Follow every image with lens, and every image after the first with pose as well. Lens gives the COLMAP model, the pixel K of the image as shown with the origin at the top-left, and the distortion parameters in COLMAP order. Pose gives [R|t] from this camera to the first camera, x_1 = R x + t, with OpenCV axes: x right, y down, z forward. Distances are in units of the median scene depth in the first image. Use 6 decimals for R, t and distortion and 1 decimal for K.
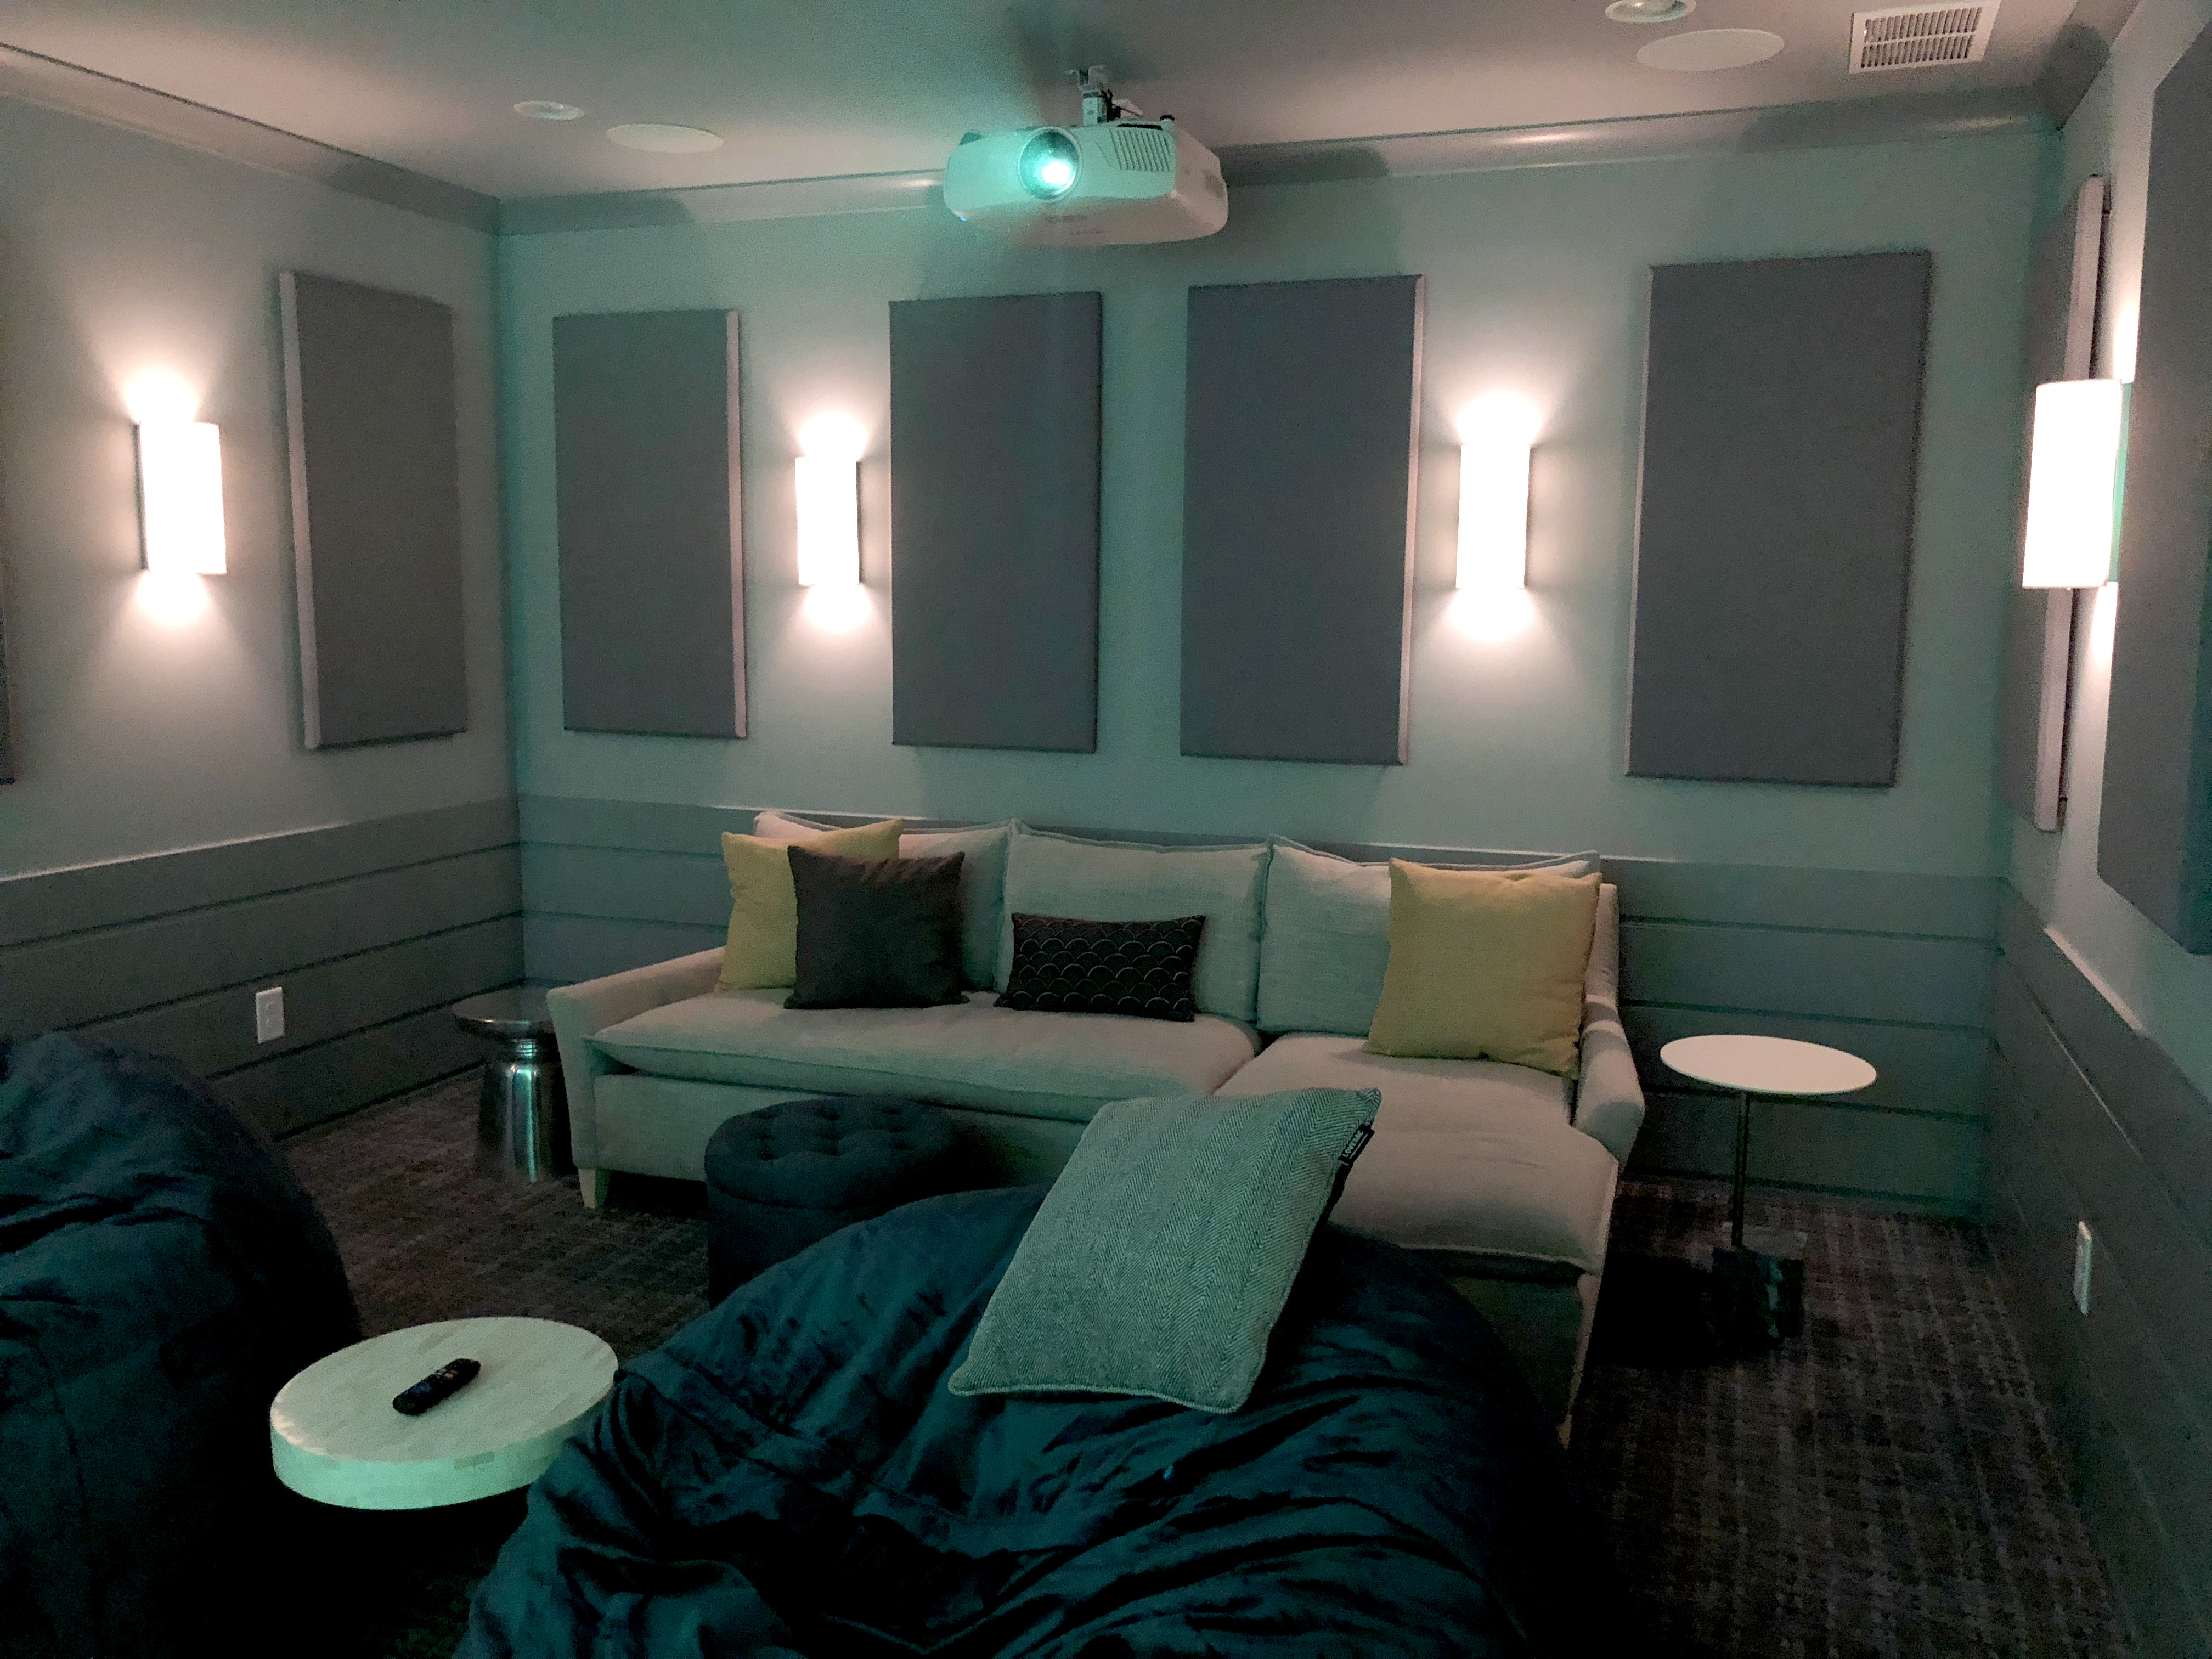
lens RADIAL K [[1786.6, 0, 1106.0], [0, 1786.6, 829.5], [0, 0, 1]] dist [0.049808, 0.000056]
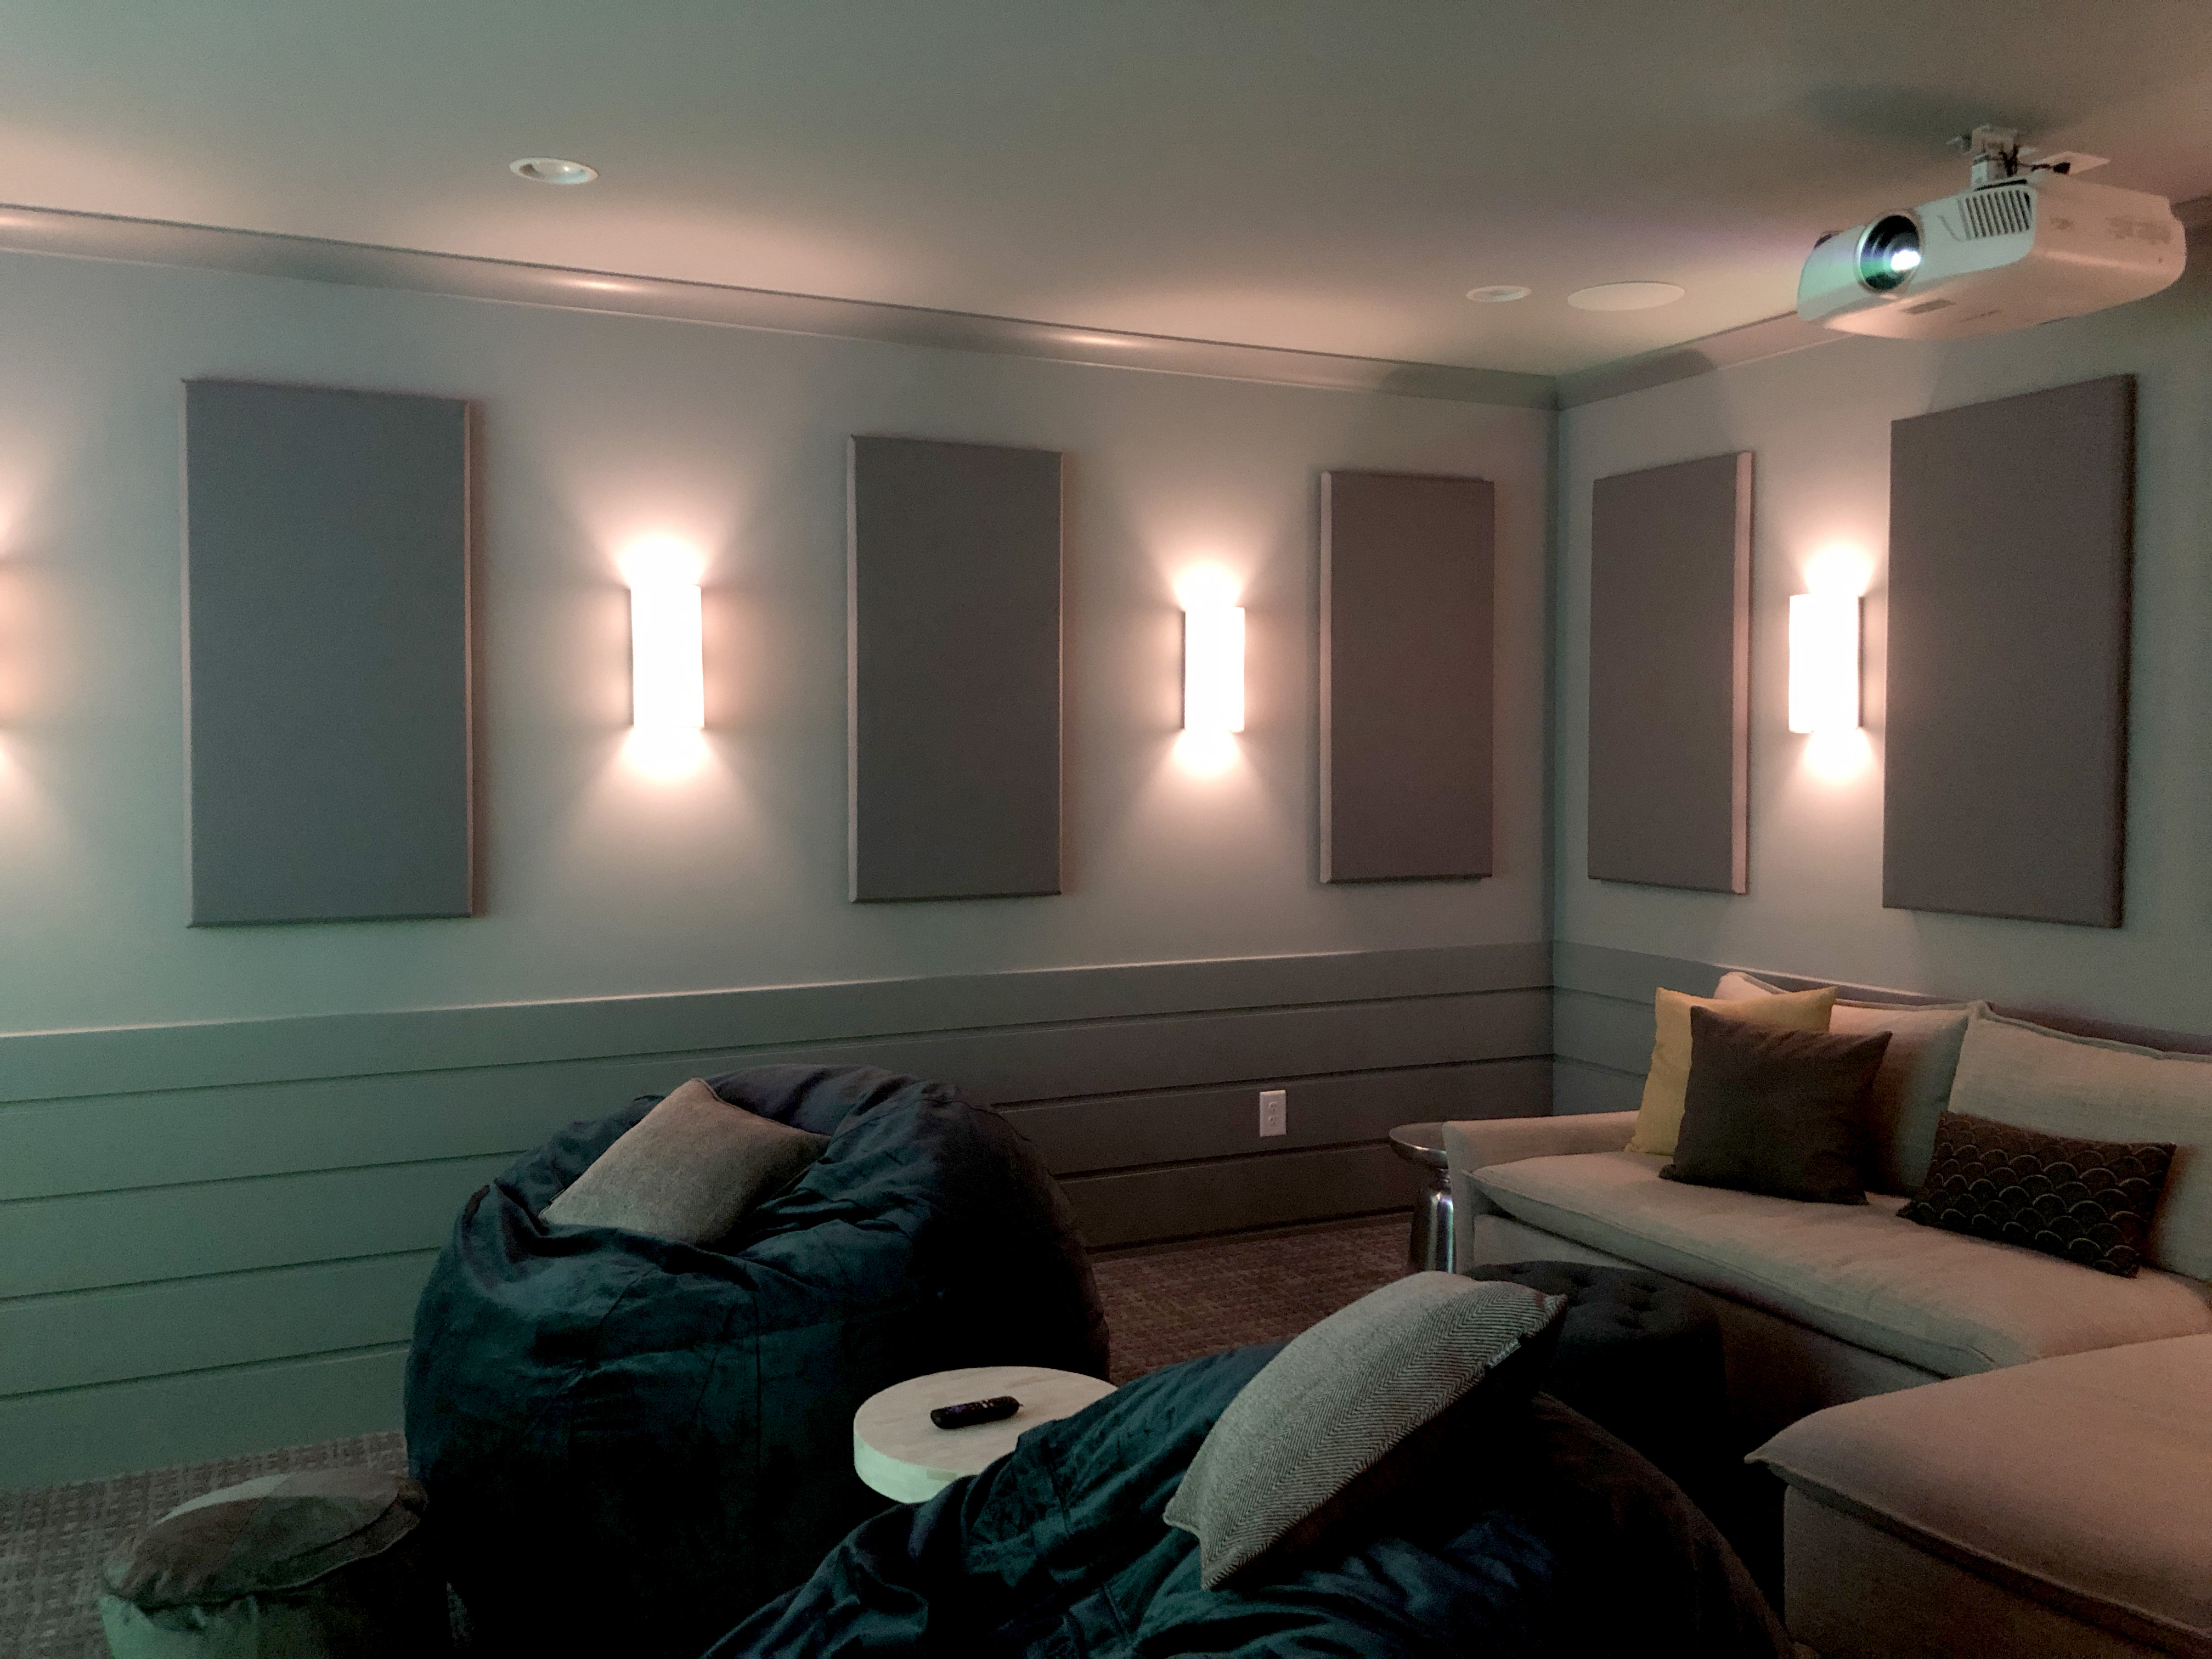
lens RADIAL K [[1799.7, 0, 1106.0], [0, 1799.7, 829.5], [0, 0, 1]] dist [0.103798, -0.121642]
pose [[0.720531, 0.022525, -0.693056, 0.253250], [-0.084426, 0.994886, -0.055438, -0.003950], [0.688264, 0.098457, 0.718749, 0.091744]]
